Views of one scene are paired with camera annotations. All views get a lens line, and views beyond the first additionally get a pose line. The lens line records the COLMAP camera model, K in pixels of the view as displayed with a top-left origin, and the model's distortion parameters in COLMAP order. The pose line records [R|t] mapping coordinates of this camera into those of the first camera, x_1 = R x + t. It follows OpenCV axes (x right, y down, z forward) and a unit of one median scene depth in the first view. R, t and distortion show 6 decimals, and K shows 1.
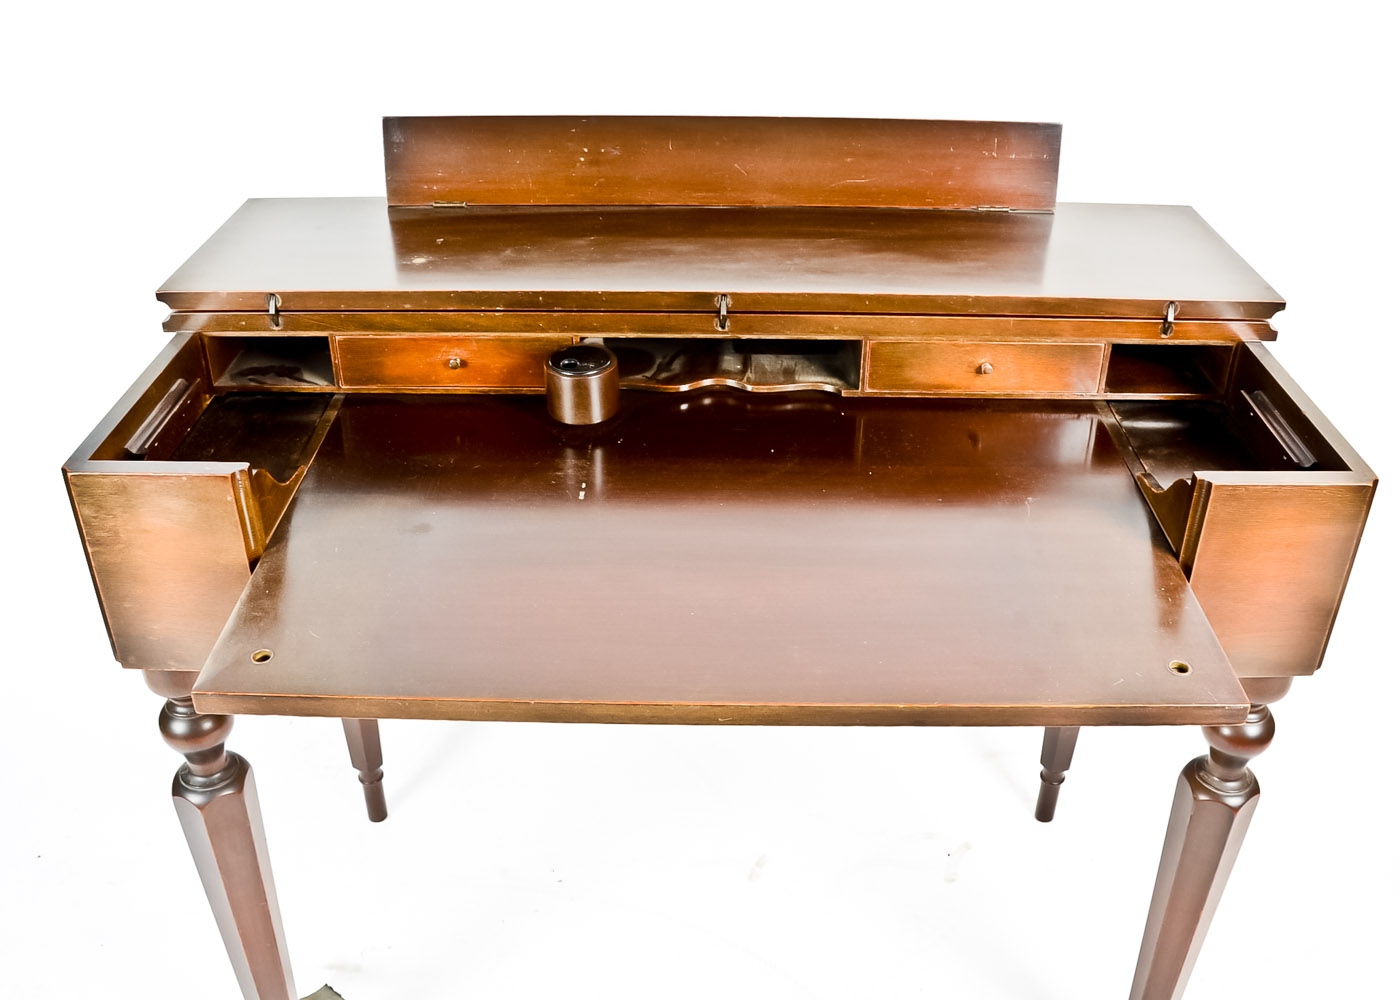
lens RADIAL K [[1288.7, 0, 700.0], [0, 1288.7, 500.0], [0, 0, 1]] dist [-0.163305, 0.018981]
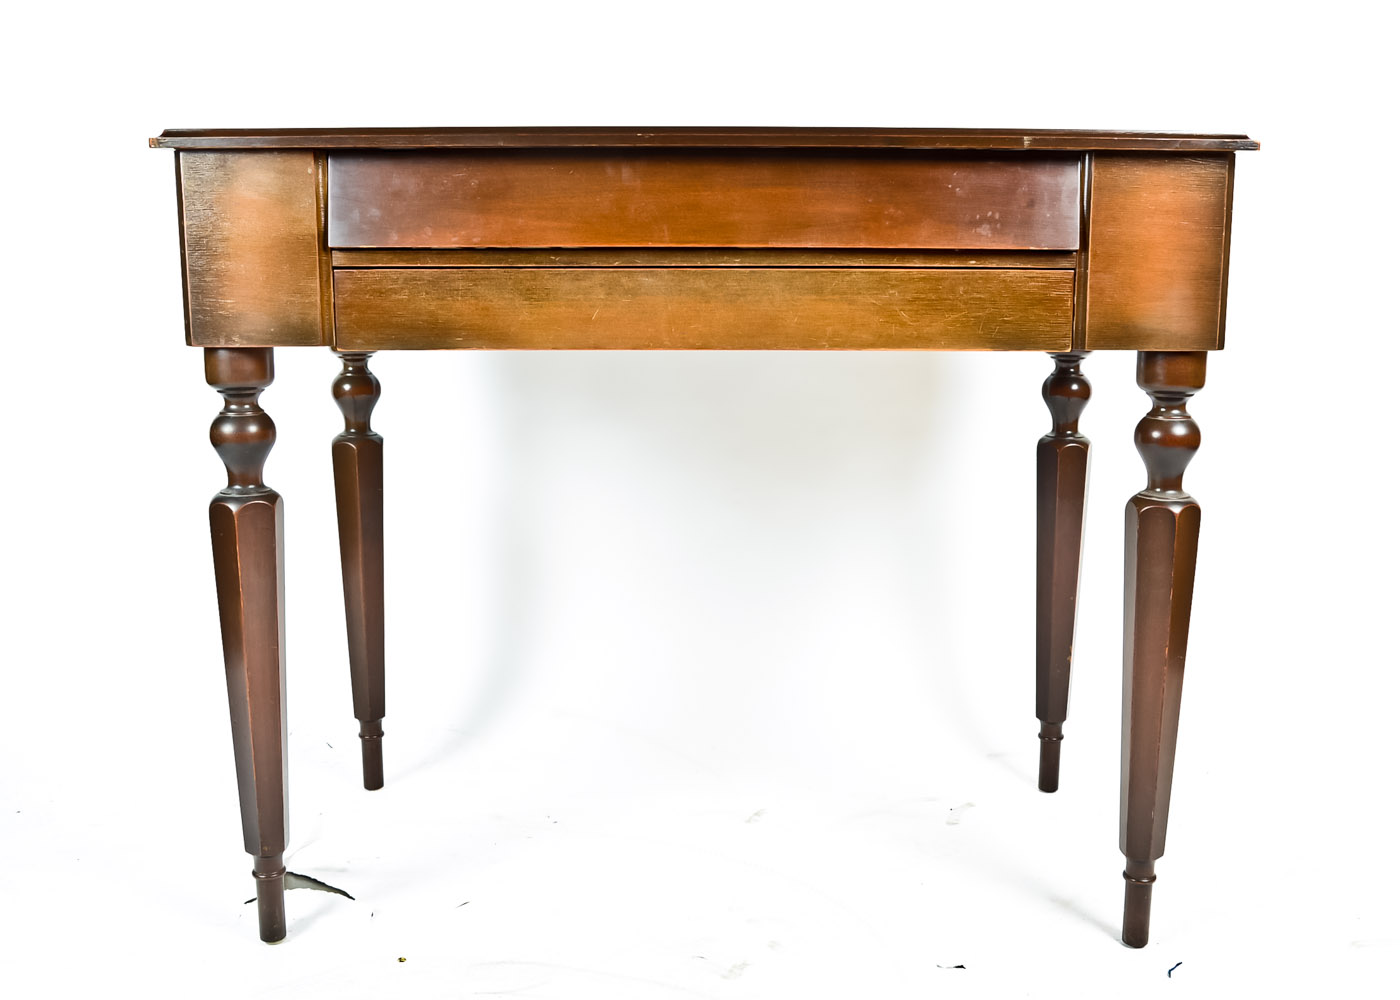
lens RADIAL K [[1432.6, 0, 713.8], [0, 1432.6, 551.4], [0, 0, 1]] dist [-0.072429, -0.007401]
pose [[0.999932, 0.000216, -0.011660, 0.037737], [-0.003977, 0.946217, -0.323509, 0.661371], [0.010963, 0.323533, 0.946153, -0.171217]]
